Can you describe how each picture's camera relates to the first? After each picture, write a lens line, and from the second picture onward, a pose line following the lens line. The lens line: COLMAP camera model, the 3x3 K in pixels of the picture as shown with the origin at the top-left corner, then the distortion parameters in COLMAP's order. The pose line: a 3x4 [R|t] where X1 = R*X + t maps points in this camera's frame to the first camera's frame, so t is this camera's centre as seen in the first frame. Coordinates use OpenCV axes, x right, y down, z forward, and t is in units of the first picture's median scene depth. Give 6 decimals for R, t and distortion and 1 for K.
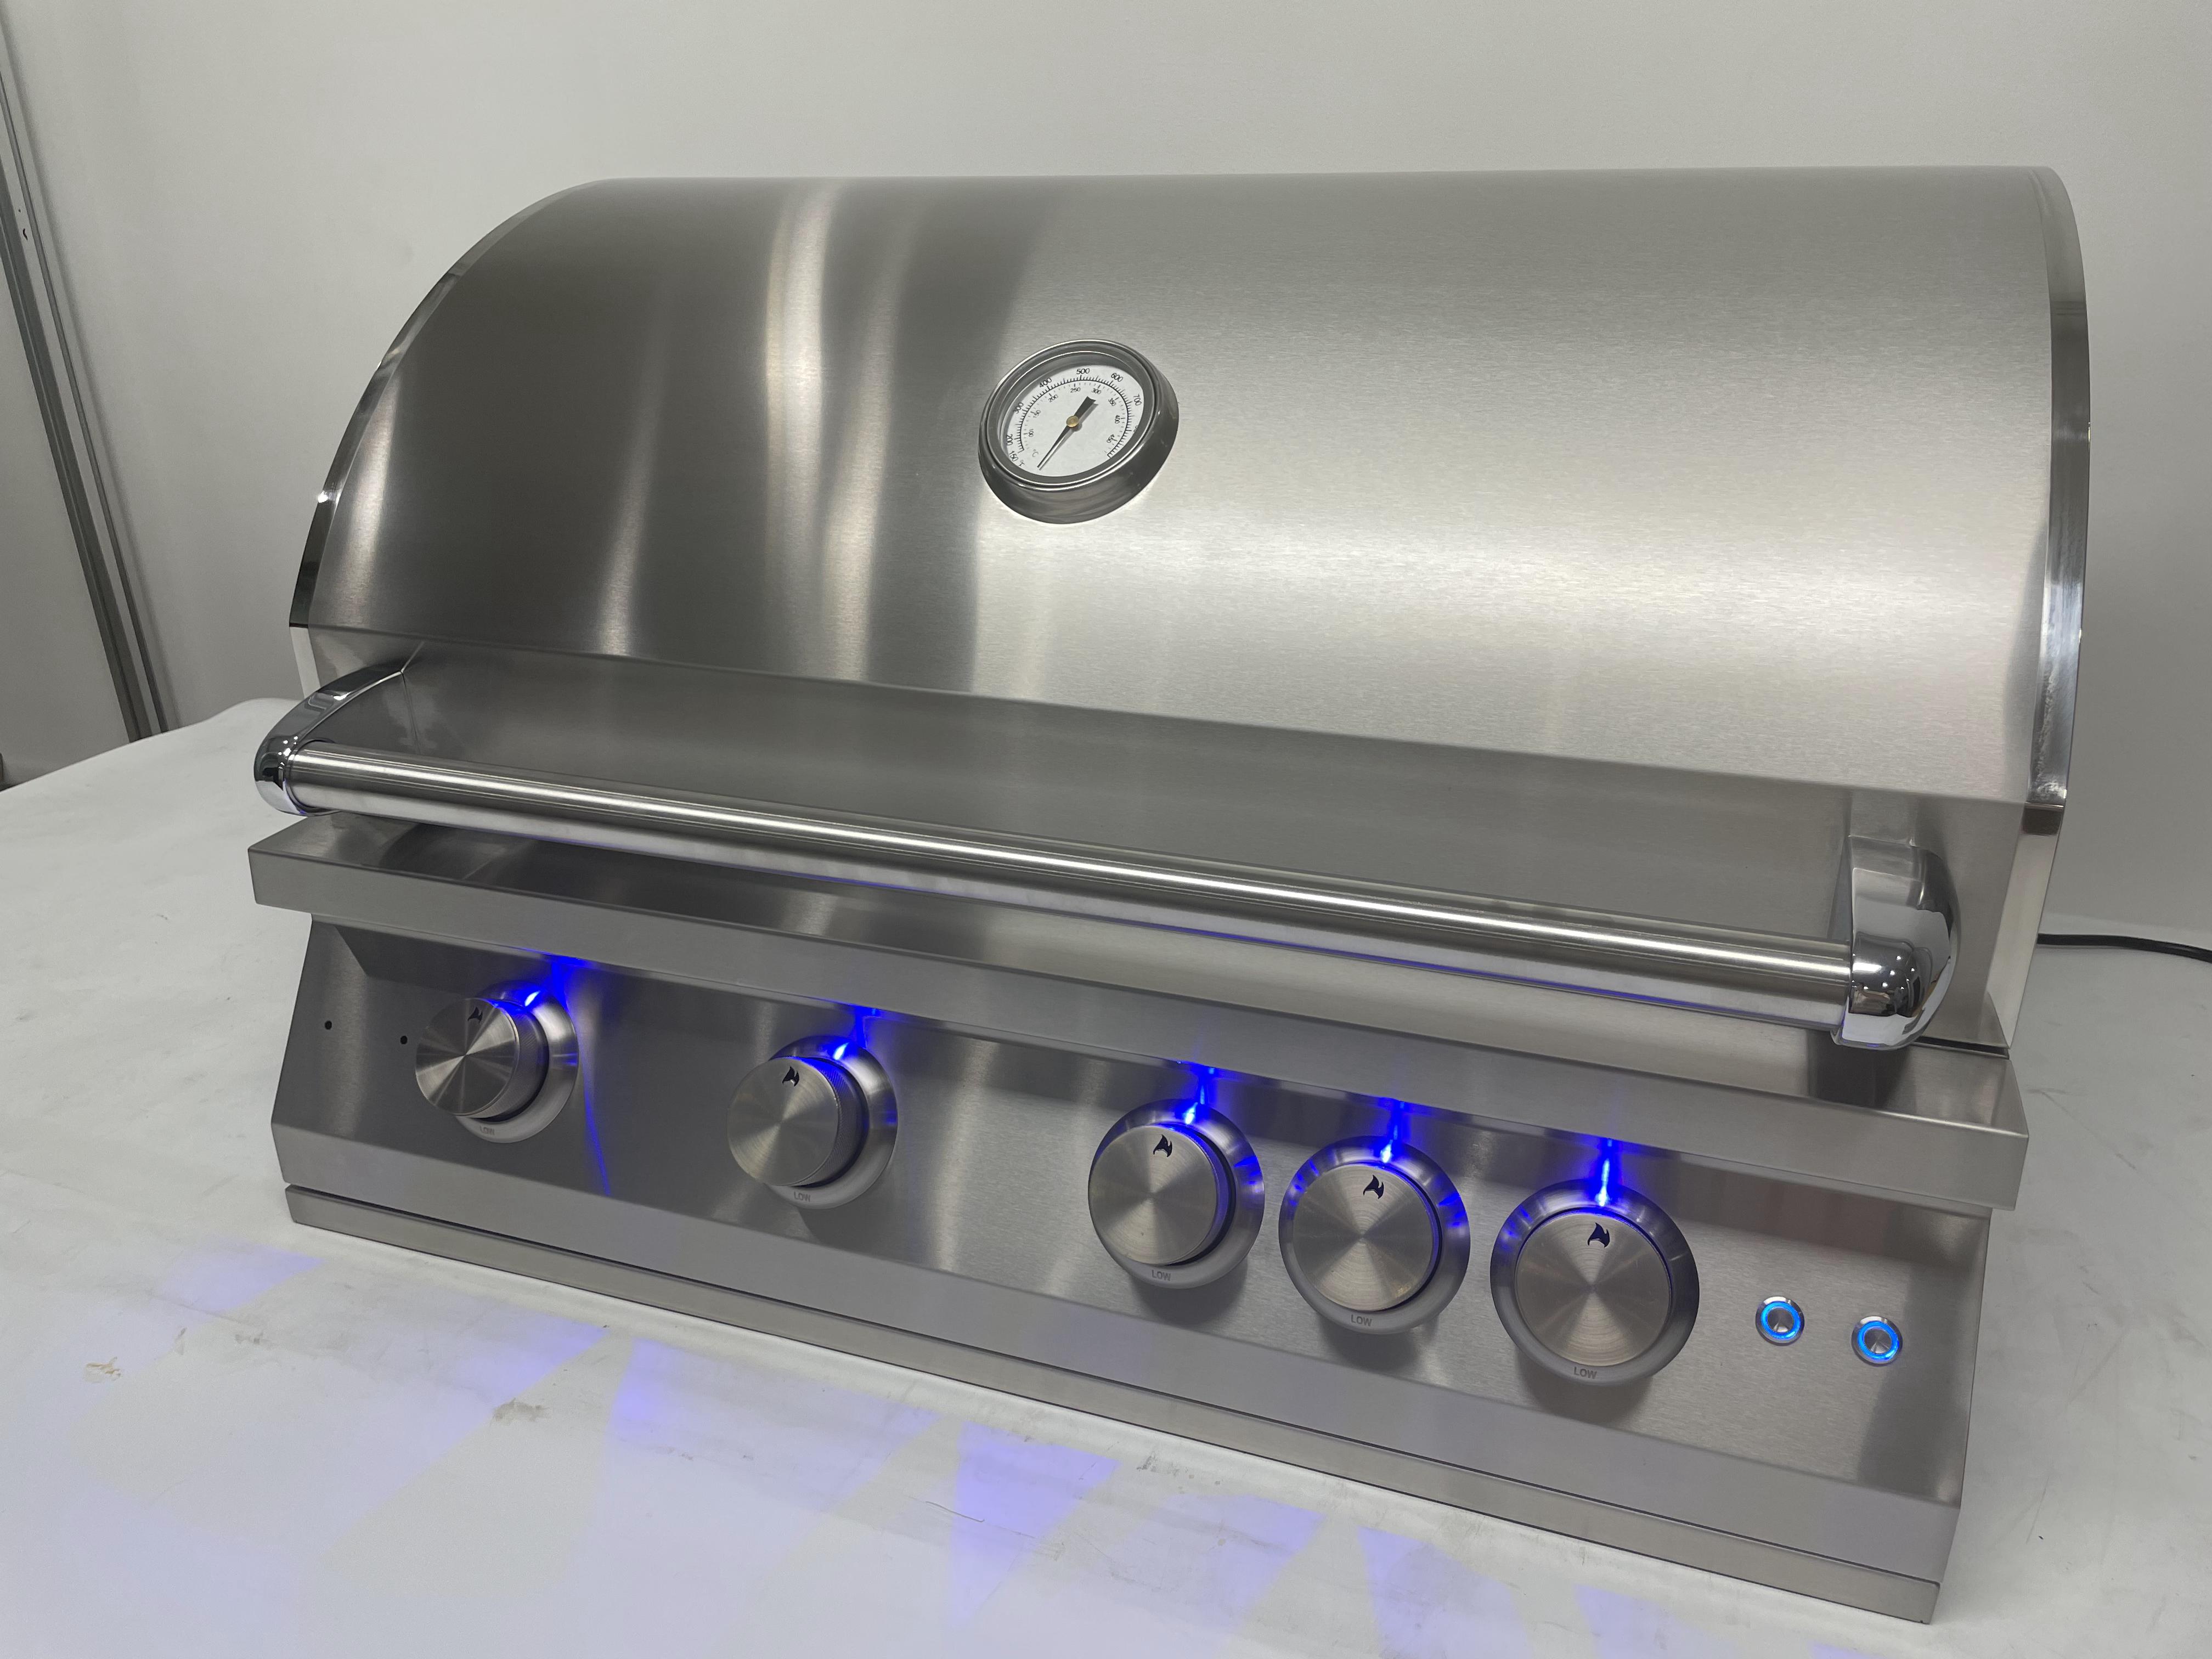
lens RADIAL K [[1674.0, 0, 1109.2], [0, 1674.0, 817.1], [0, 0, 1]] dist [0.001116, 0.002892]
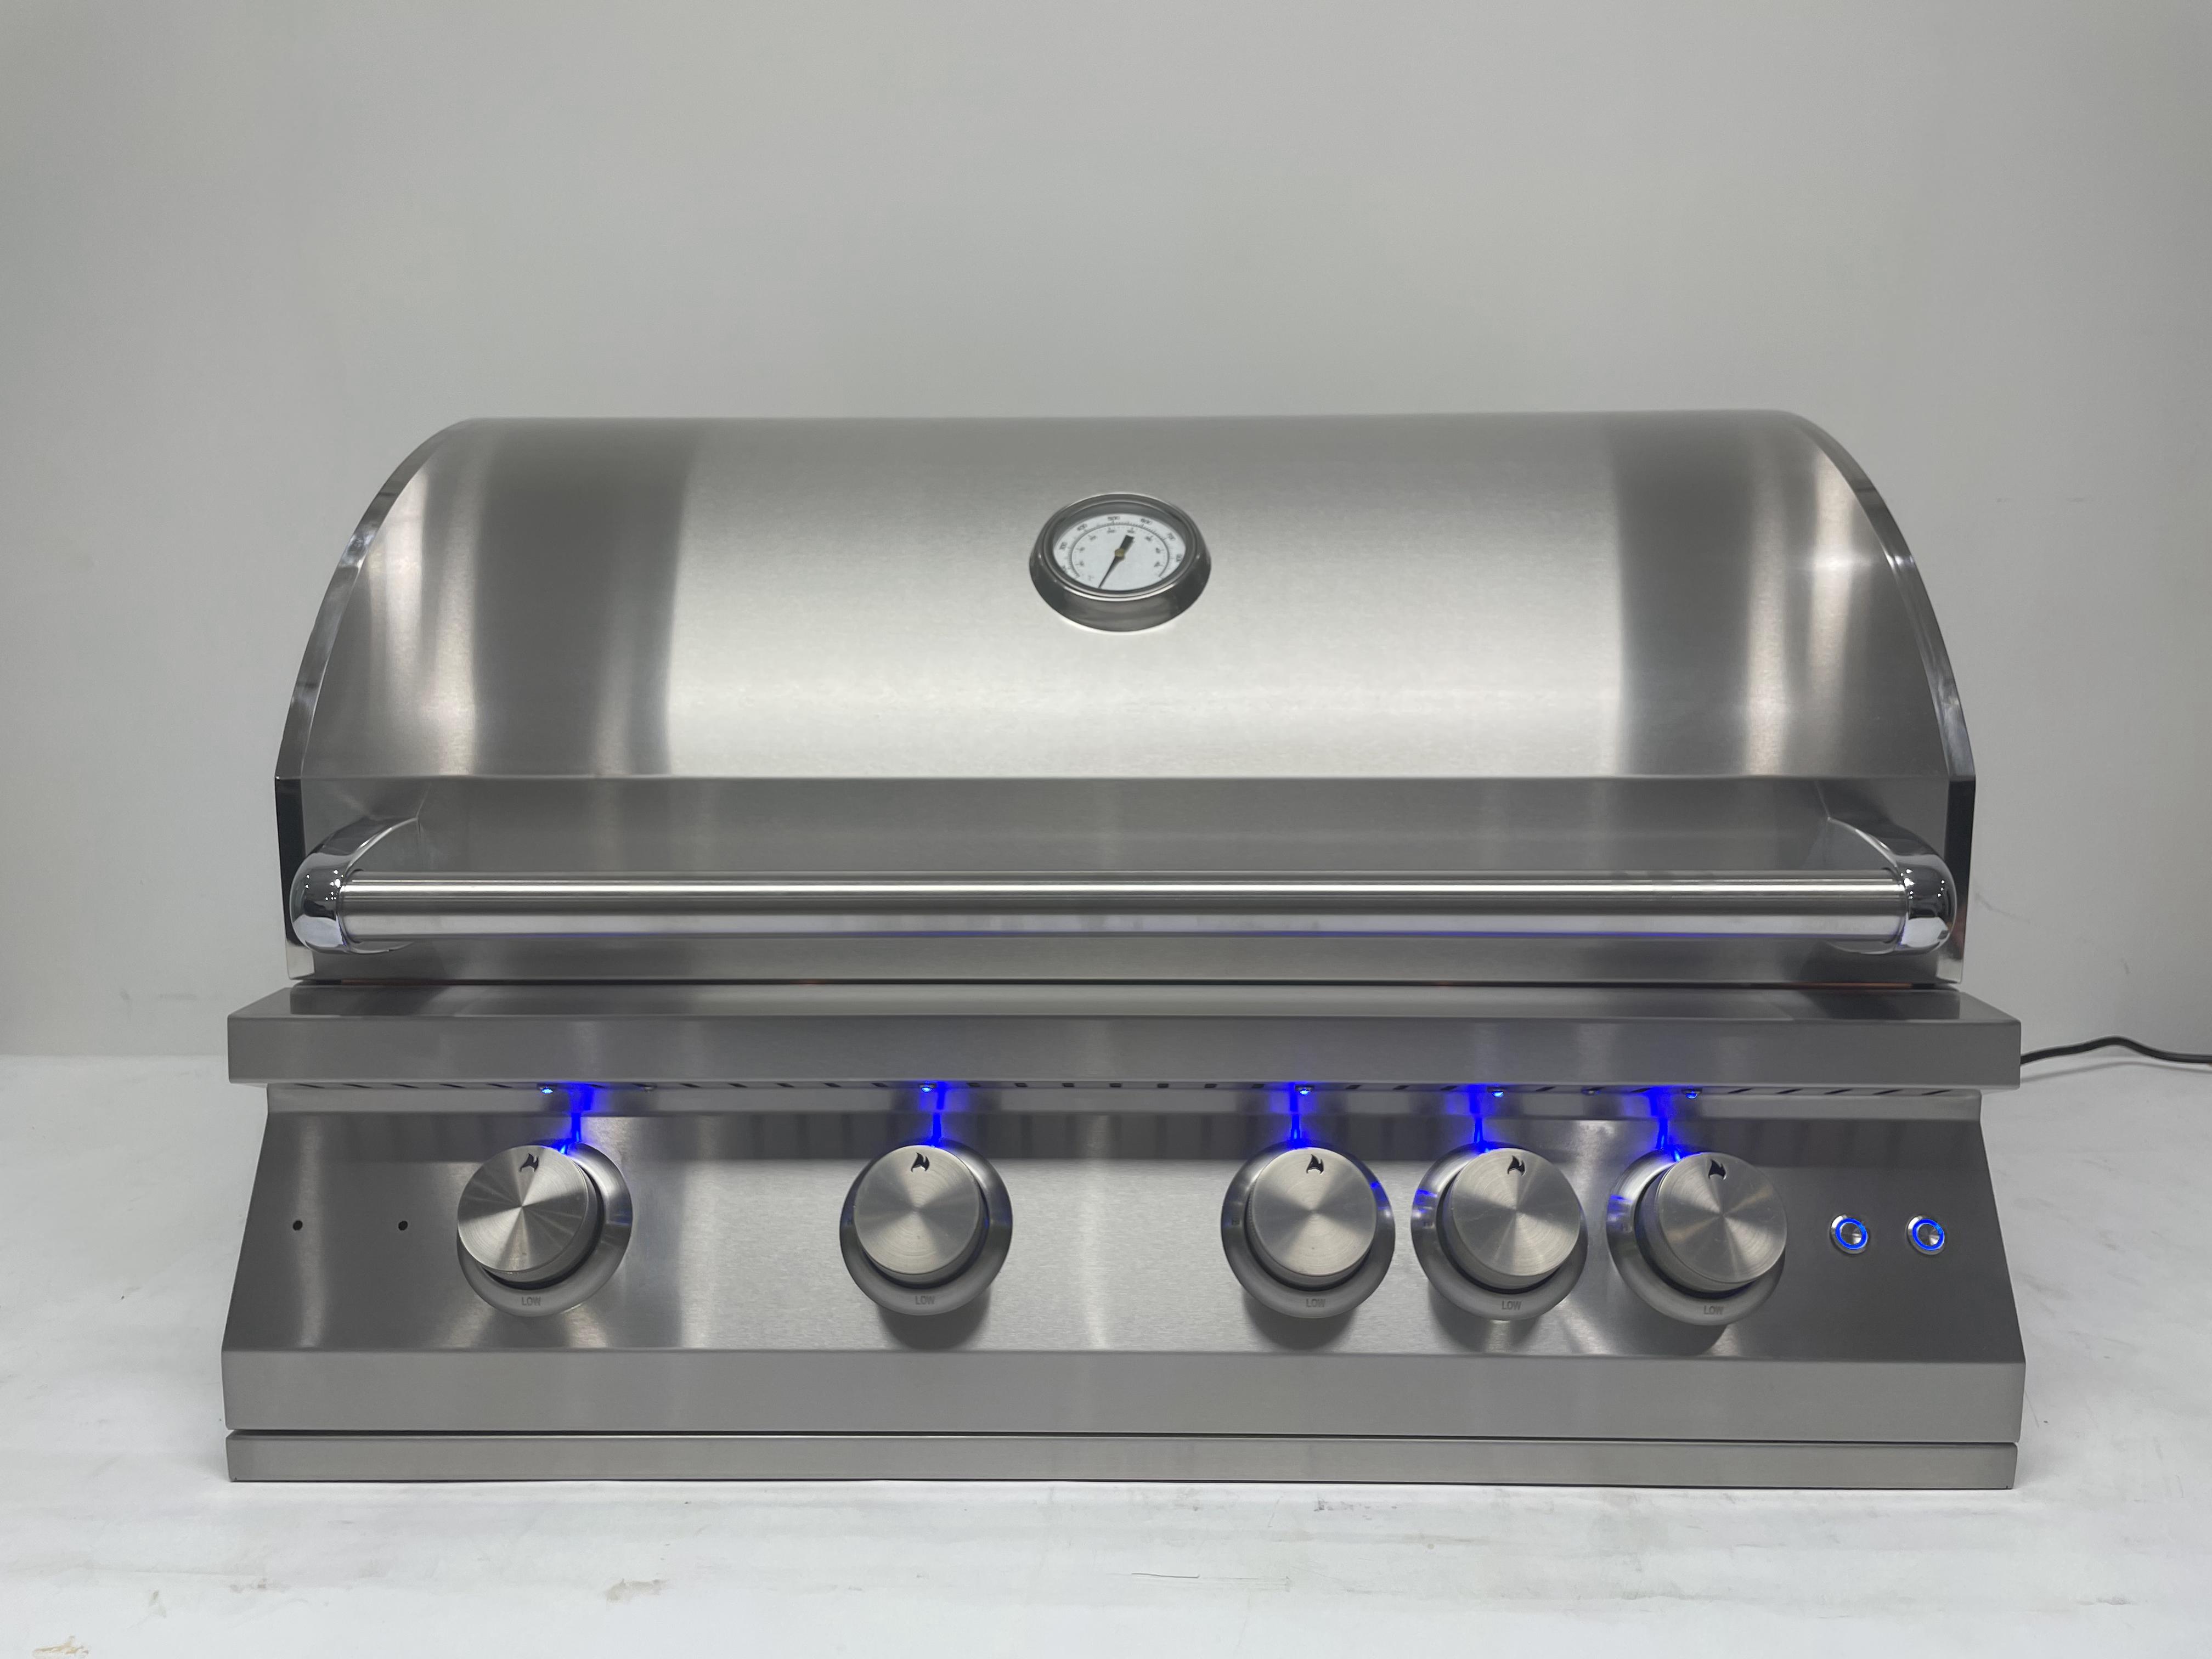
lens RADIAL K [[1682.5, 0, 1106.0], [0, 1682.5, 829.5], [0, 0, 1]] dist [0.008325, -0.005515]
pose [[0.943676, -0.031242, 0.329393, -0.401307], [0.115746, 0.963801, -0.240188, 0.212768], [-0.309965, 0.264785, 0.913132, 0.007172]]
